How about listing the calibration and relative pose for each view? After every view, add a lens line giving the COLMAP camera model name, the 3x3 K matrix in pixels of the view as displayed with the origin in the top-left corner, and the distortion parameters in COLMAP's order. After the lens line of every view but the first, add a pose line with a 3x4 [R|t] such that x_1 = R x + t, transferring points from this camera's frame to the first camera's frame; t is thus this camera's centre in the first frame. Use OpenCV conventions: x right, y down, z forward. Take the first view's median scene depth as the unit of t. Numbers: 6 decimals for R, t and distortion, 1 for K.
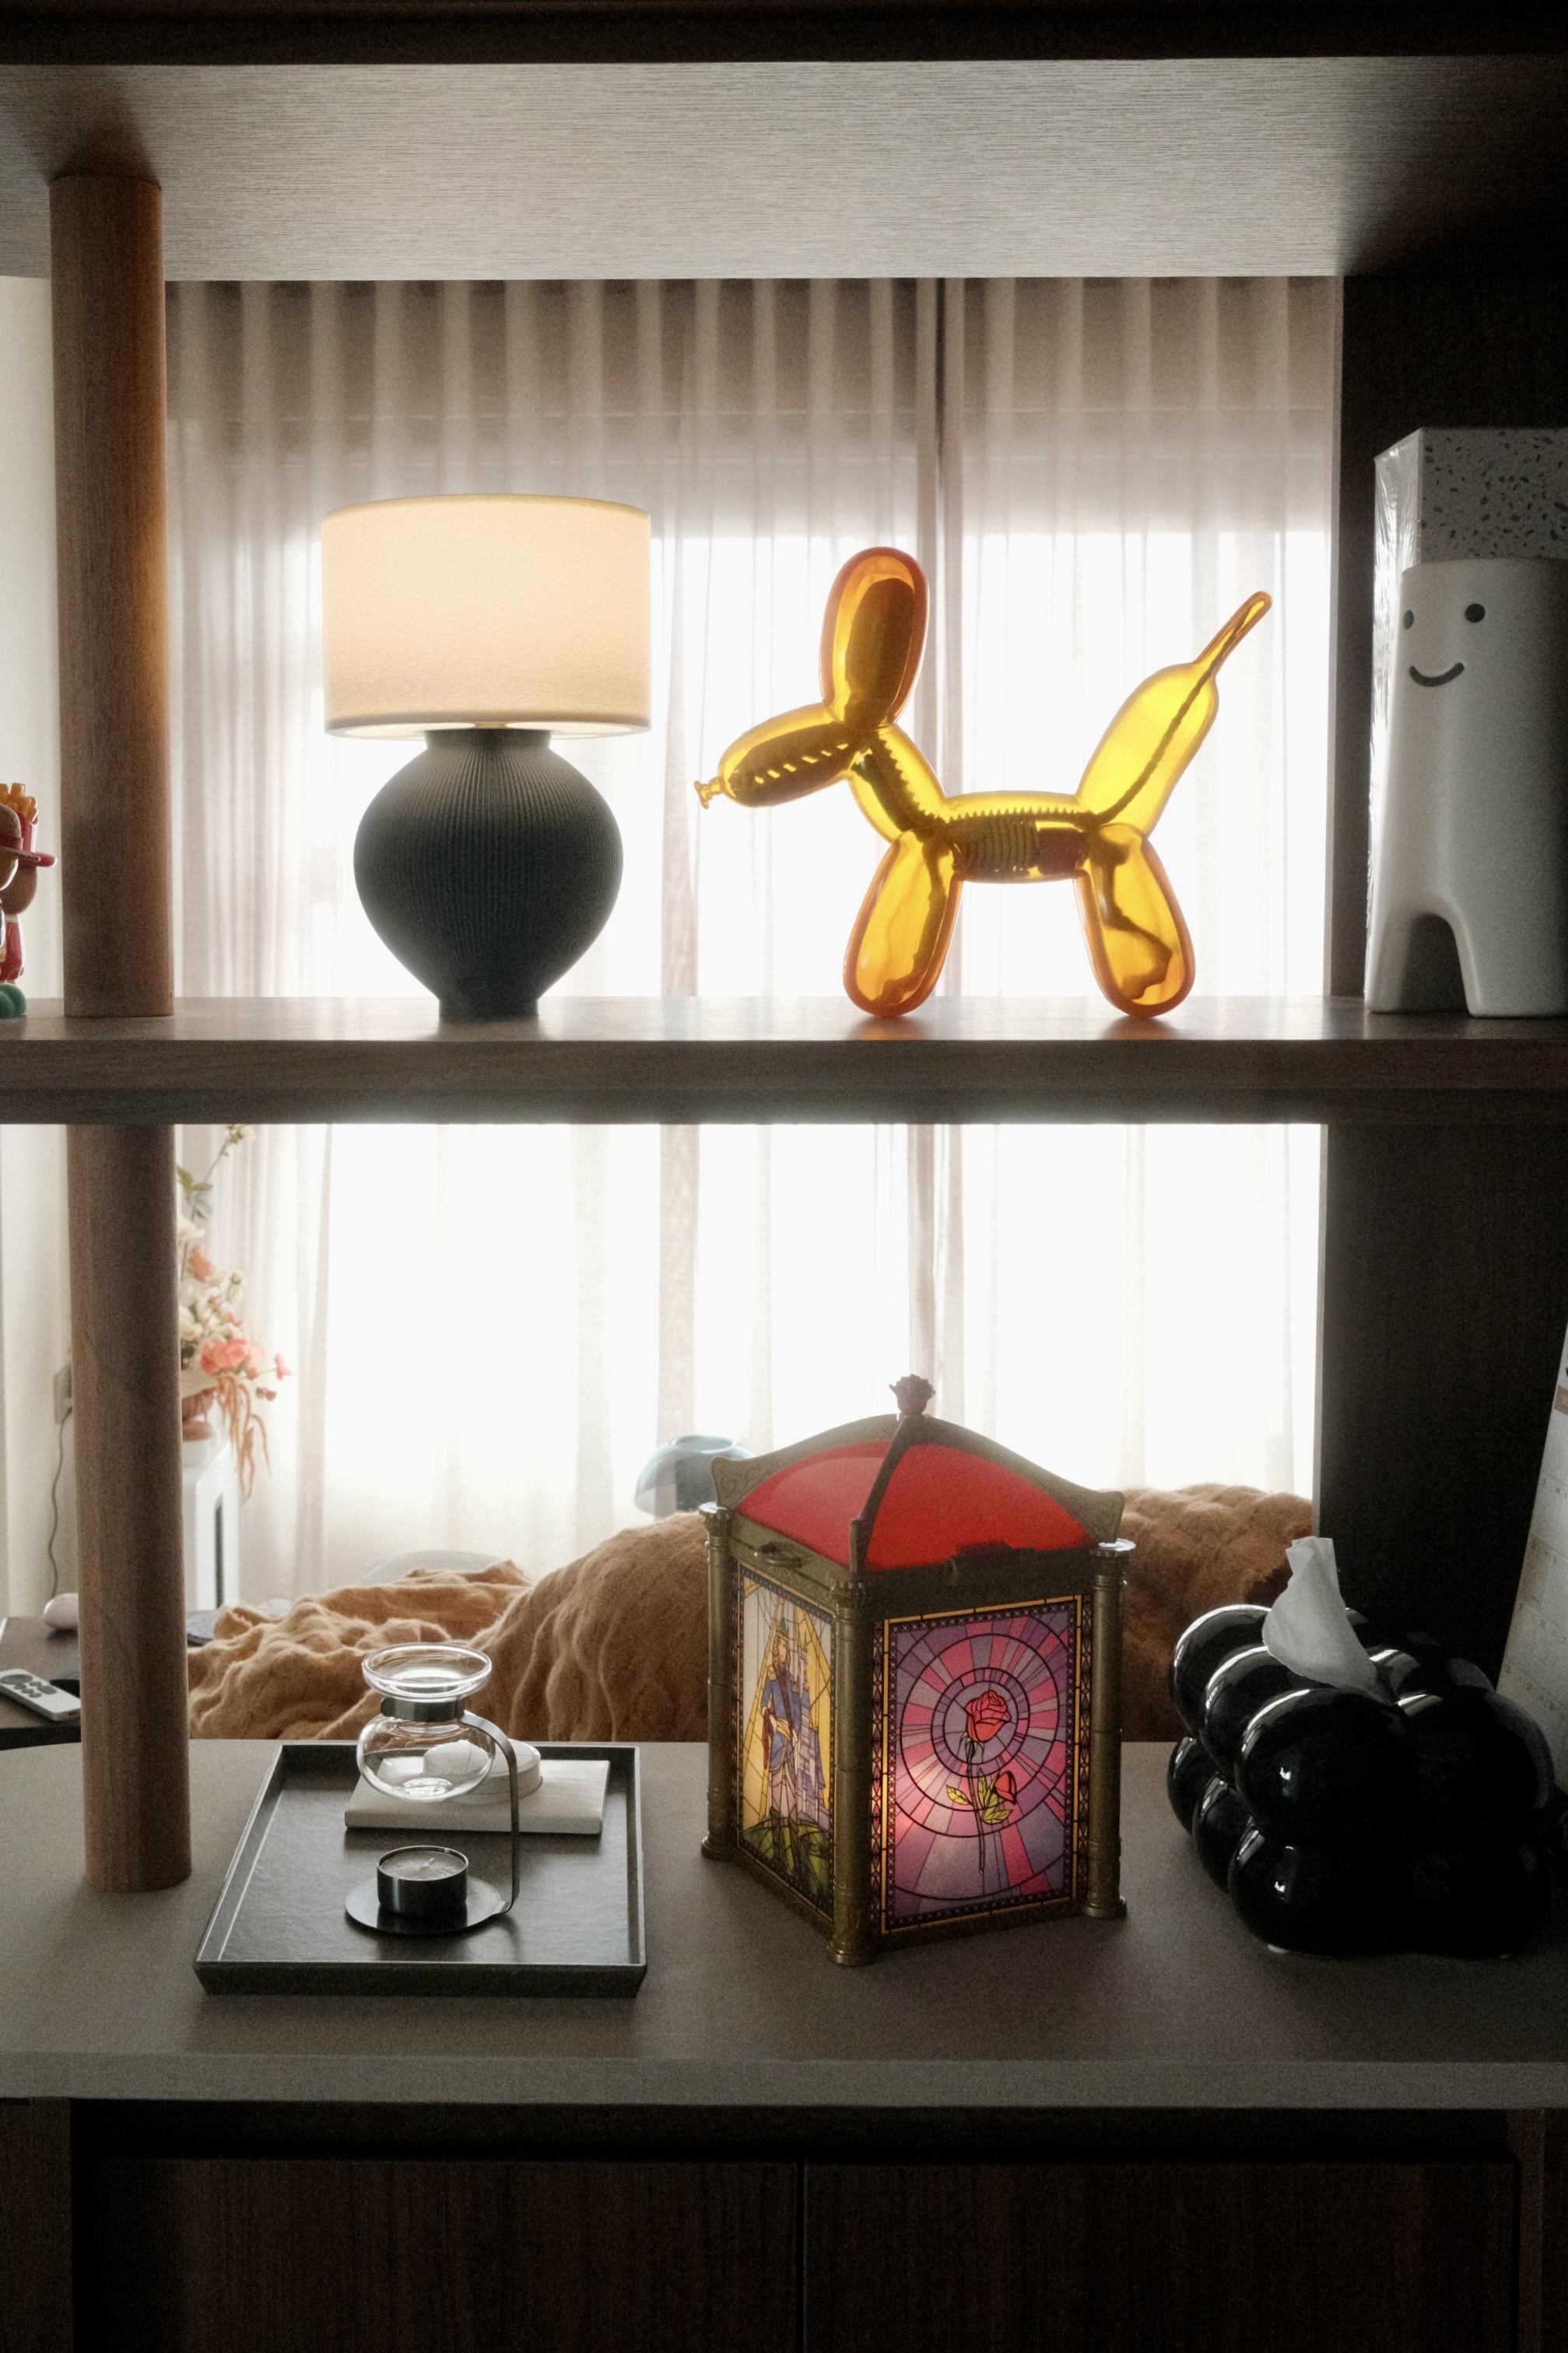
lens RADIAL K [[2263.8, 0, 782.9], [0, 2263.8, 1114.0], [0, 0, 1]] dist [0.002195, -0.006069]
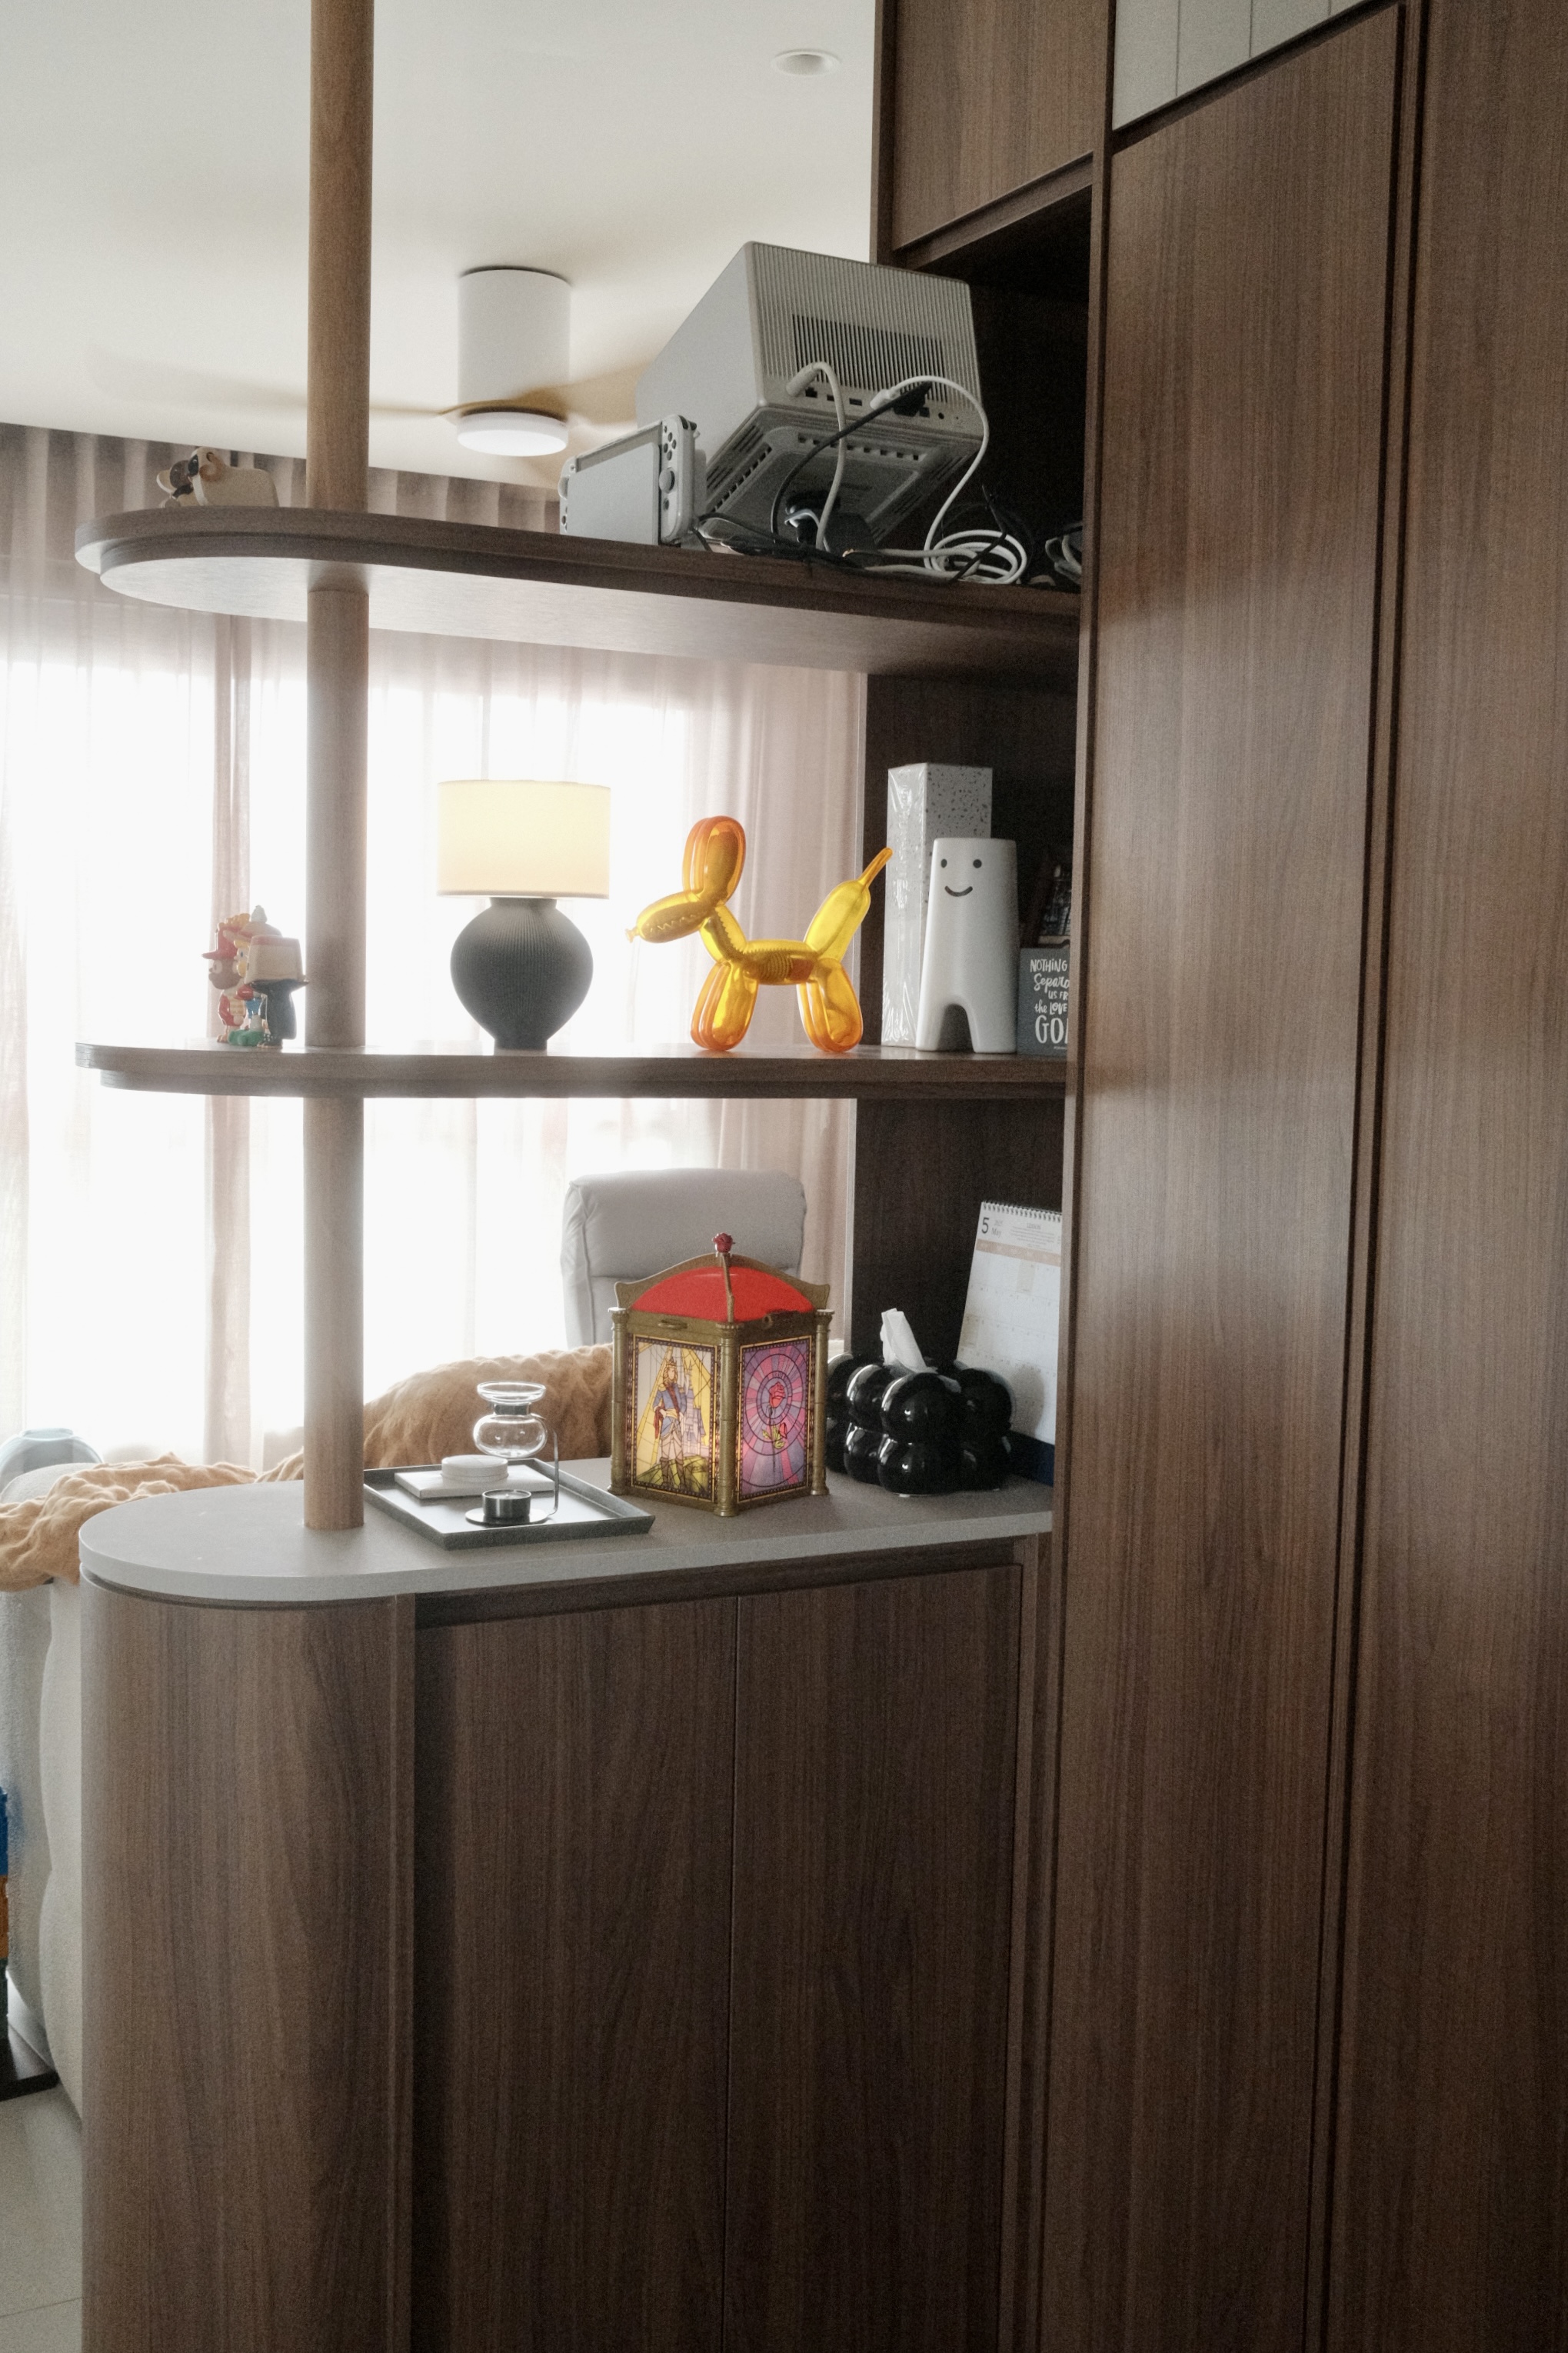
lens RADIAL K [[2339.5, 0, 784.0], [0, 2339.5, 1176.5], [0, 0, 1]] dist [-0.002058, -0.000699]
pose [[0.886953, -0.018494, 0.461489, -0.859128], [0.018559, 0.999818, 0.004398, 0.060469], [-0.461486, 0.004664, 0.887135, -0.854980]]
